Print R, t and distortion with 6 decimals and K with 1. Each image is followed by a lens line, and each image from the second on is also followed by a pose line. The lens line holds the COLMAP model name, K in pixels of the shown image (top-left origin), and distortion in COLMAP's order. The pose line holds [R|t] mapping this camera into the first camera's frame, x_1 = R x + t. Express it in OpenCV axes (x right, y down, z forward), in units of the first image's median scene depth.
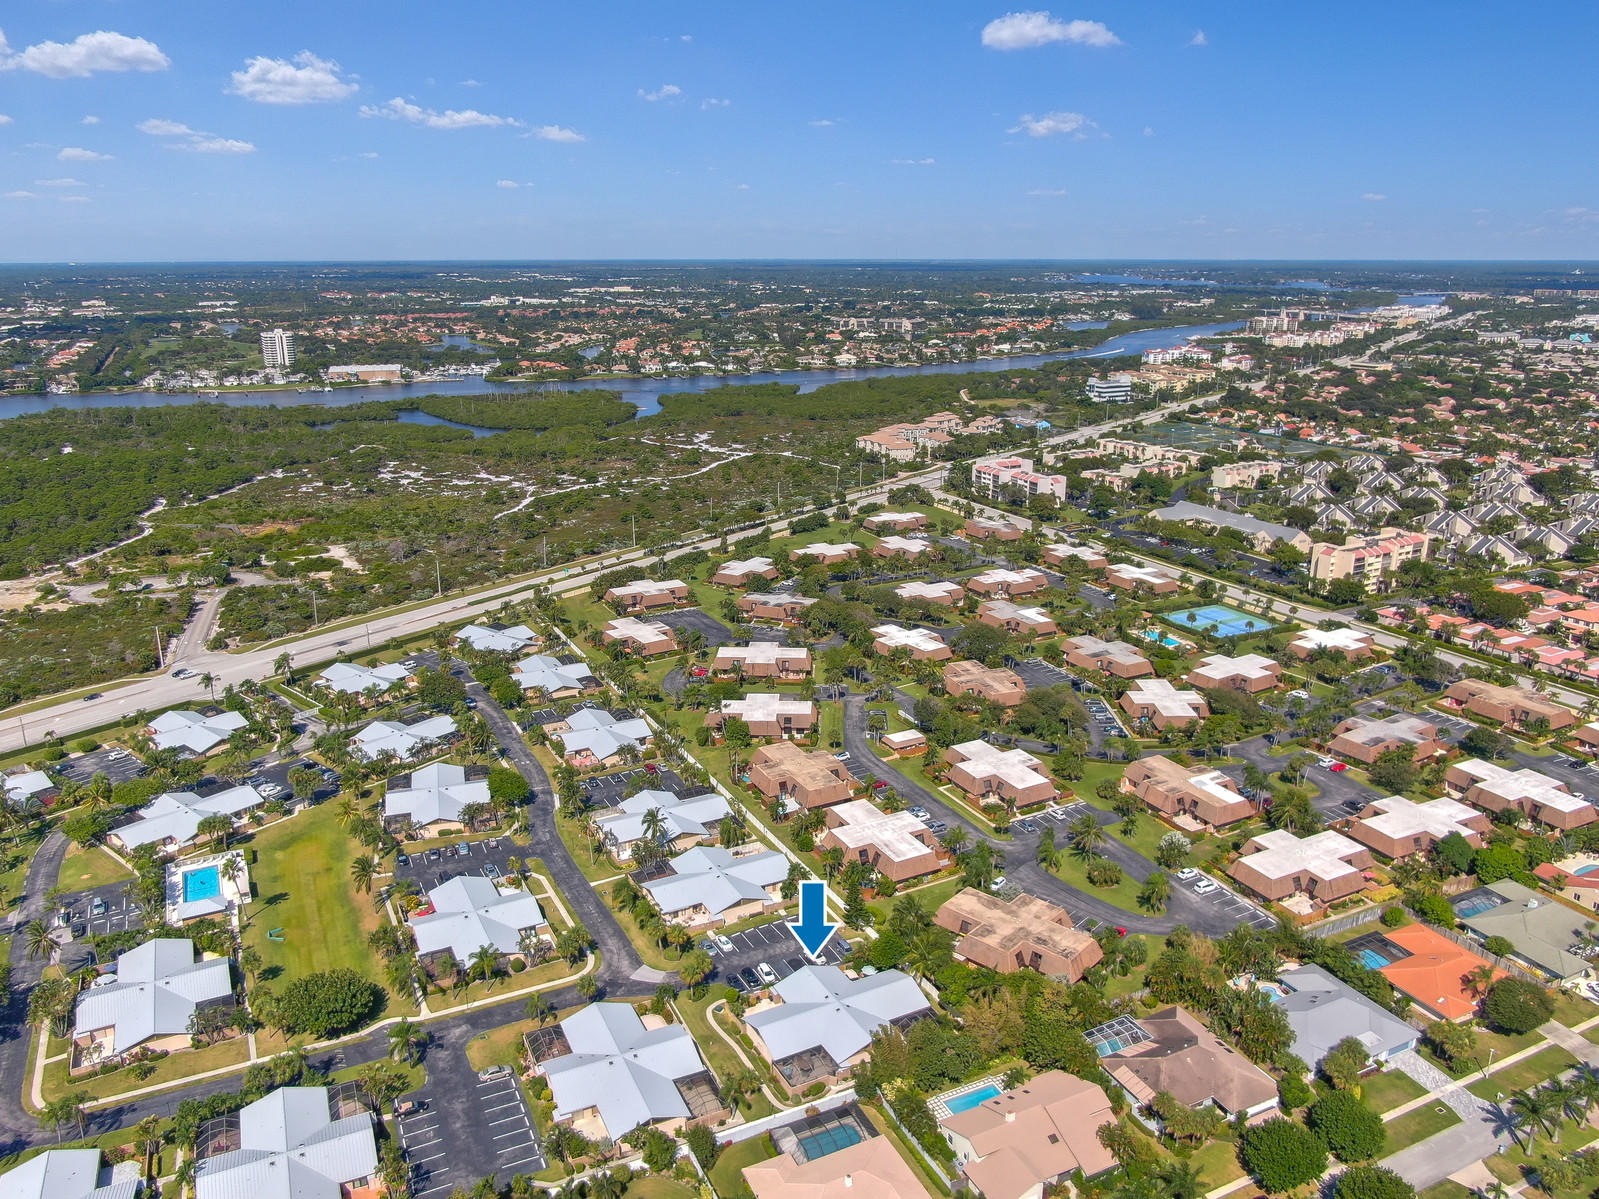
lens RADIAL K [[1161.8, 0, 799.5], [0, 1161.8, 599.5], [0, 0, 1]] dist [-0.005918, 0.000692]
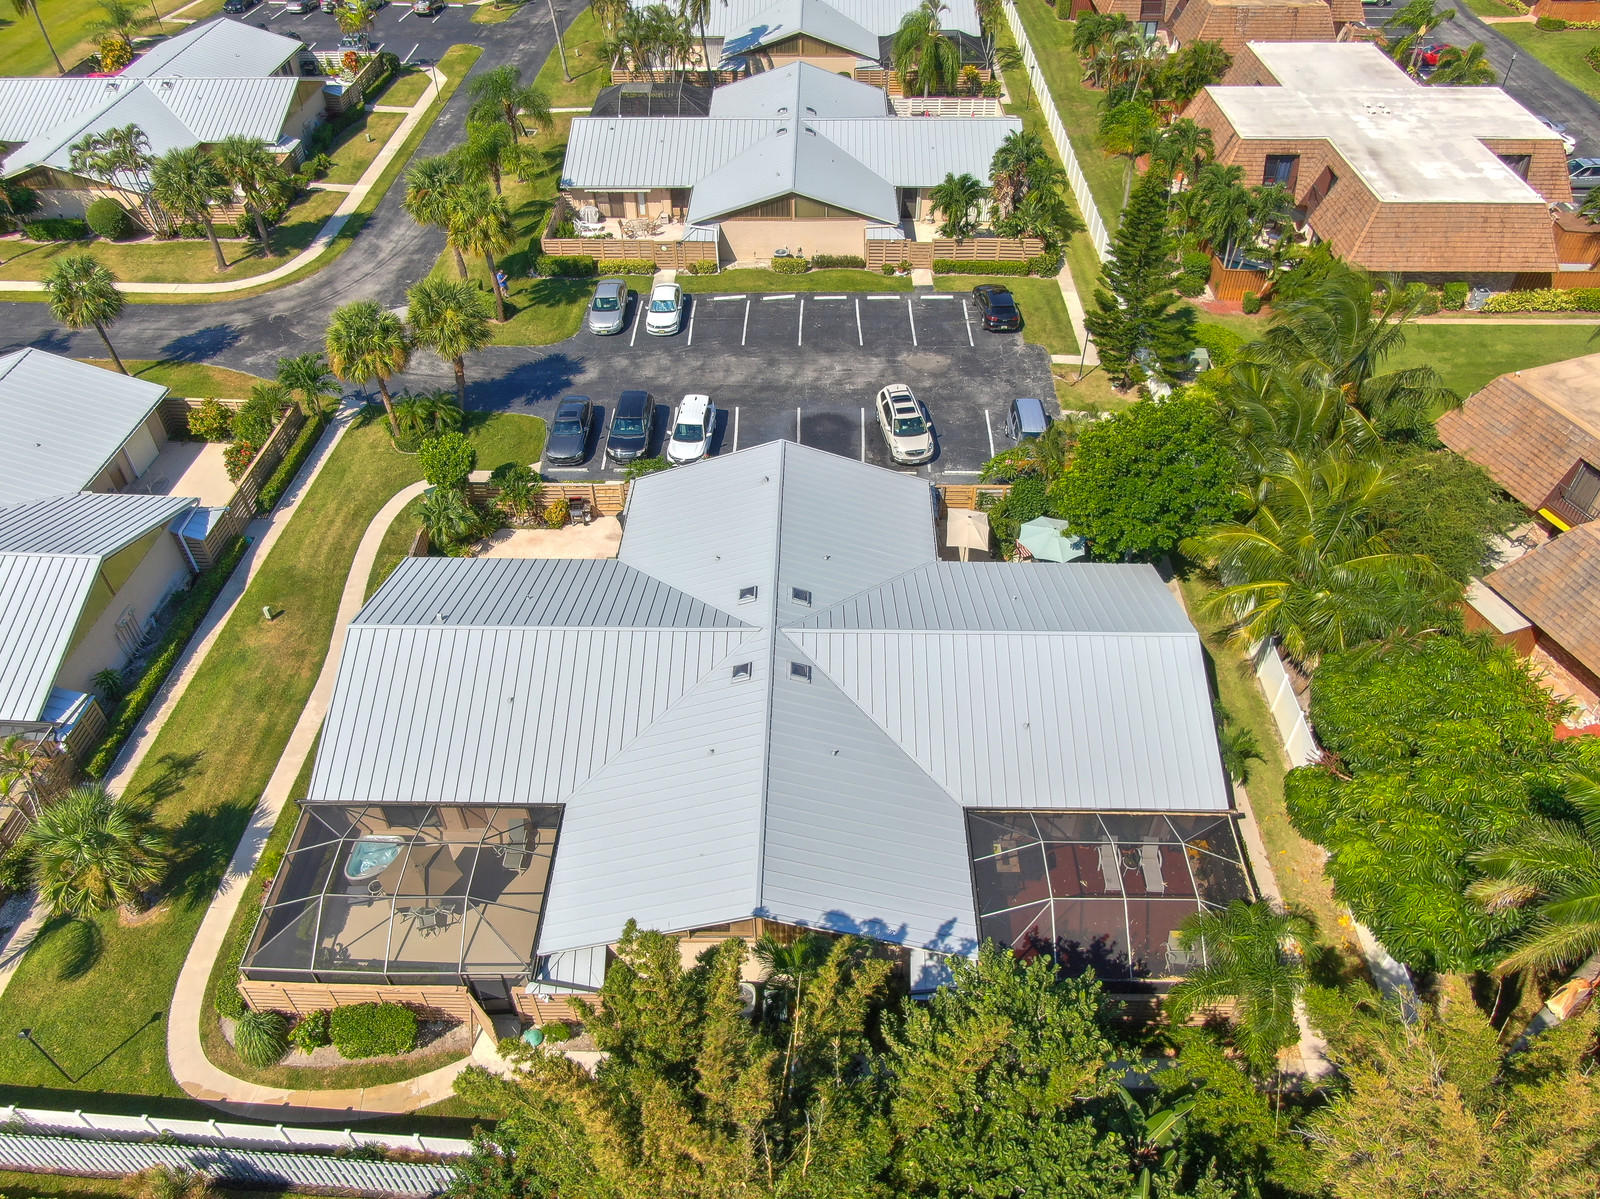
lens RADIAL K [[1162.5, 0, 800.0], [0, 1162.5, 599.5], [0, 0, 1]] dist [-0.005918, 0.000692]
pose [[0.875960, 0.325755, -0.355777, 0.098267], [-0.139502, 0.877094, 0.459614, 0.220312], [0.461772, -0.352972, 0.813743, 0.749160]]
